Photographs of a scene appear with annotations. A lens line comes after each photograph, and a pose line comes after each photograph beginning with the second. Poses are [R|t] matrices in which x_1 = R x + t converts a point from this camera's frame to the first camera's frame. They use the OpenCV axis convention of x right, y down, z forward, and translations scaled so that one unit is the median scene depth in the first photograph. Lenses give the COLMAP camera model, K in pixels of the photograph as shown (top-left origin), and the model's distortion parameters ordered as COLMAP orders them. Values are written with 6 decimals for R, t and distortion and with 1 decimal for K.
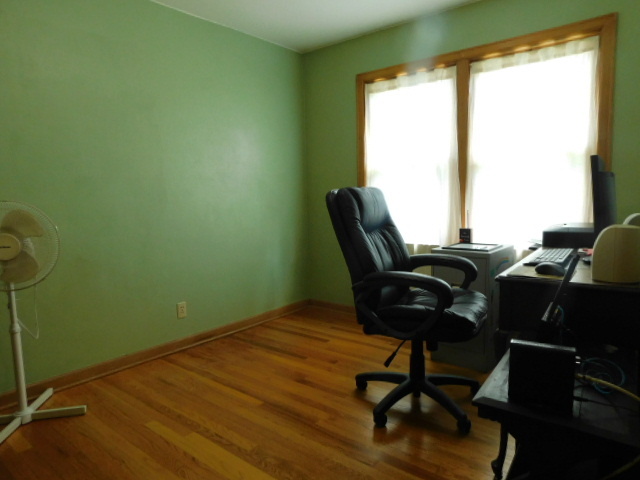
lens RADIAL K [[431.2, 0, 320.0], [0, 431.2, 240.0], [0, 0, 1]] dist [-0.018474, 0.005466]
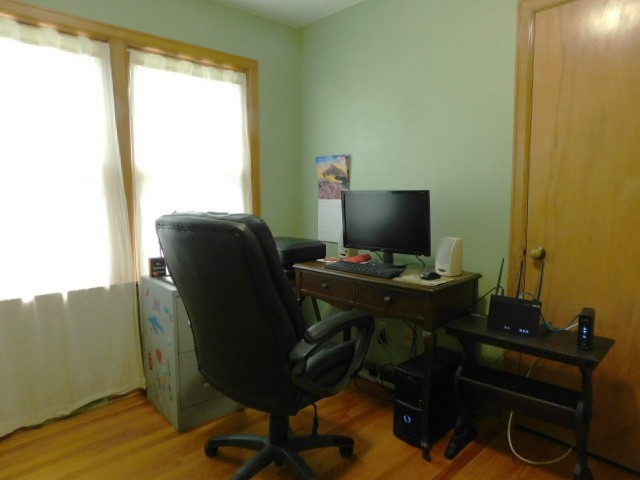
lens RADIAL K [[431.2, 0, 320.0], [0, 431.2, 240.0], [0, 0, 1]] dist [-0.018474, 0.005466]
pose [[0.102597, -0.103905, 0.989281, -0.436773], [0.088066, 0.991573, 0.095013, -0.110420], [-0.990817, 0.077374, 0.110883, 0.605717]]
